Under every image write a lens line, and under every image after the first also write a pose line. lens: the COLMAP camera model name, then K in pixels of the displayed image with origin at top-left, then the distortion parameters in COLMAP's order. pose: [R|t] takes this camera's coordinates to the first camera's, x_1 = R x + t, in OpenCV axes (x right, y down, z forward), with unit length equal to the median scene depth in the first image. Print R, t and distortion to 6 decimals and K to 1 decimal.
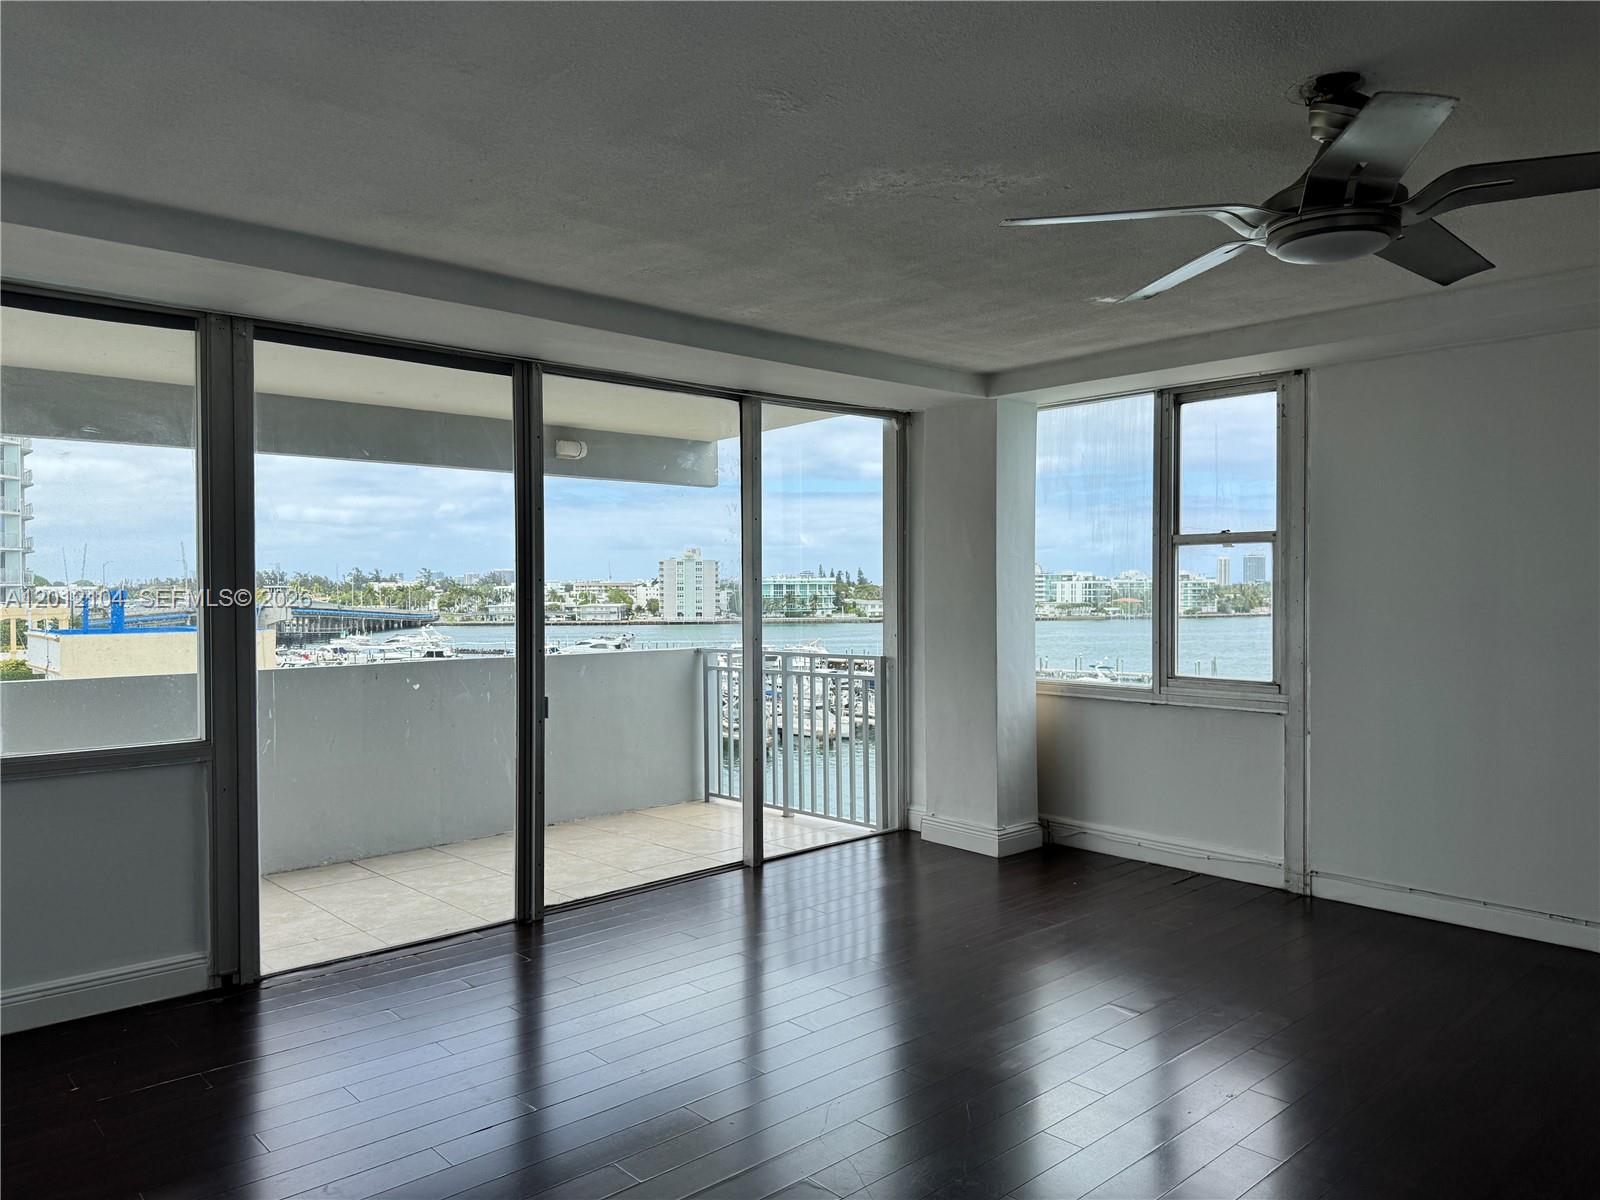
lens RADIAL K [[1113.7, 0, 795.0], [0, 1113.7, 591.9], [0, 0, 1]] dist [0.028549, -0.008067]
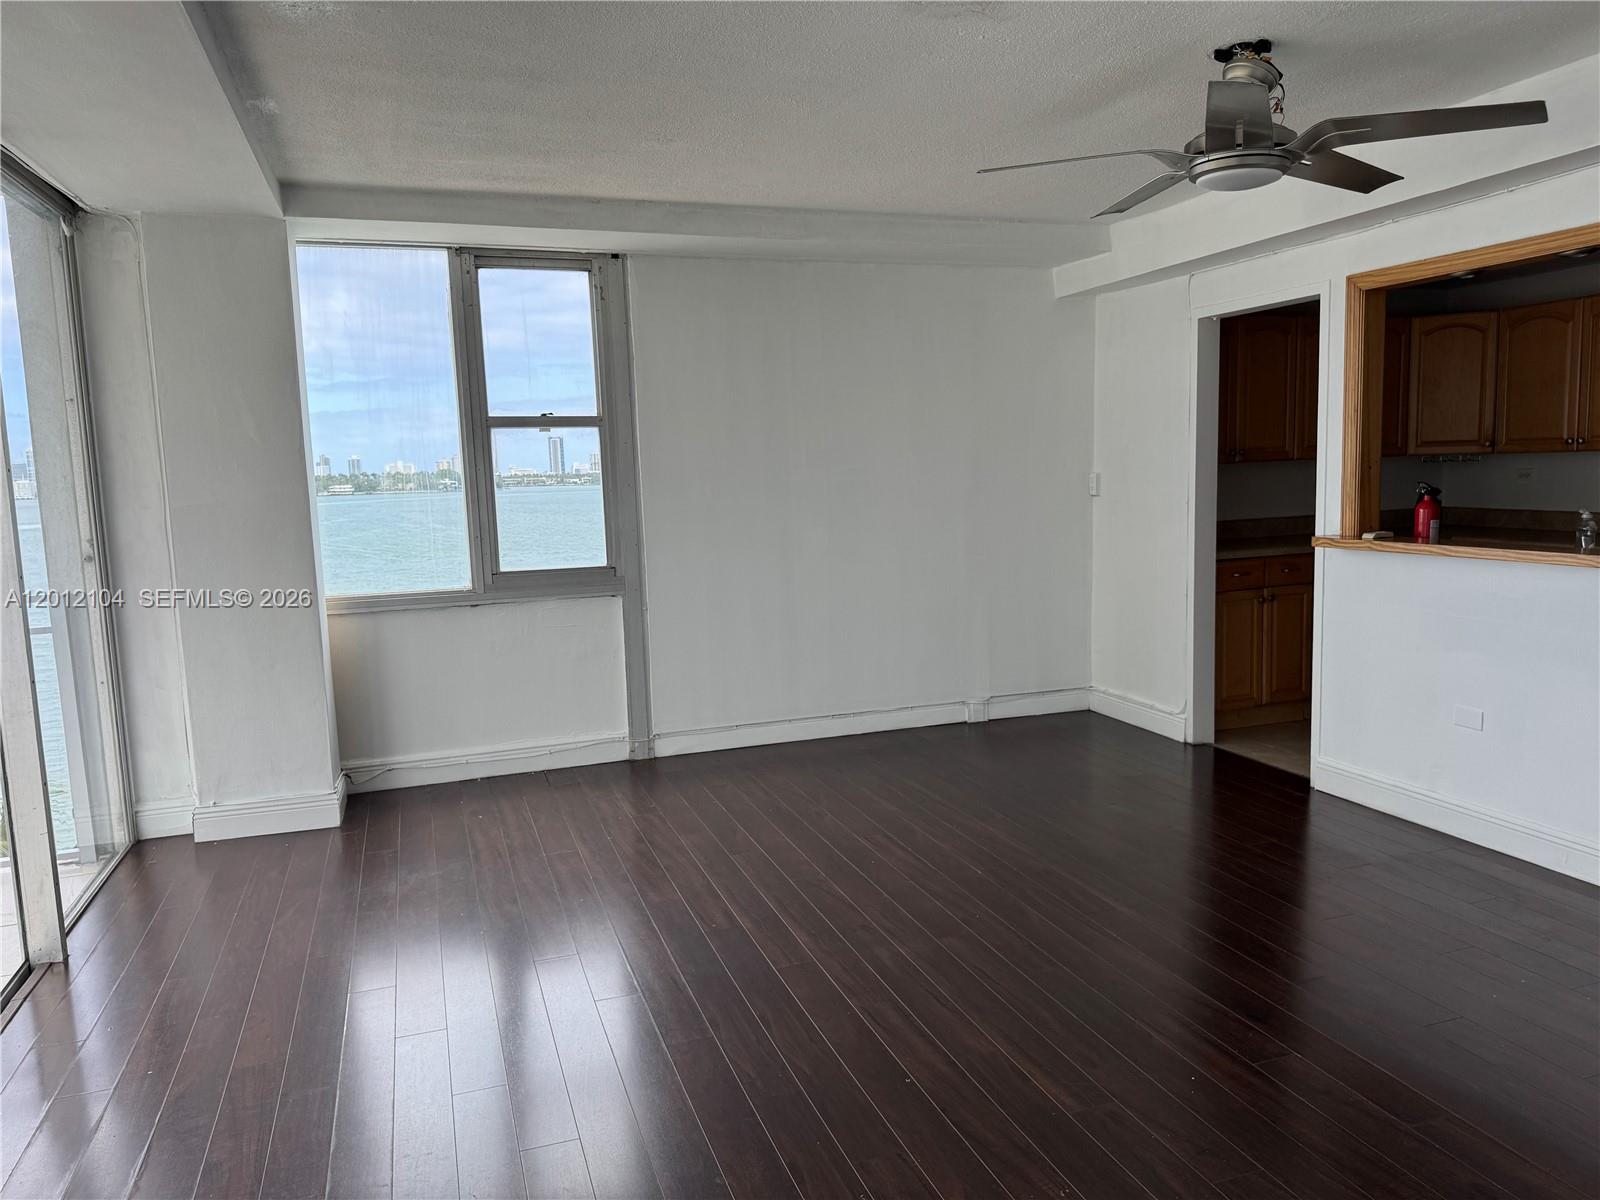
lens RADIAL K [[1113.7, 0, 795.9], [0, 1113.7, 604.6], [0, 0, 1]] dist [0.028549, -0.008067]
pose [[0.388033, -0.125288, 0.913090, -0.419267], [0.030865, 0.991928, 0.122989, -0.003519], [-0.921129, -0.019541, 0.388768, 0.427632]]
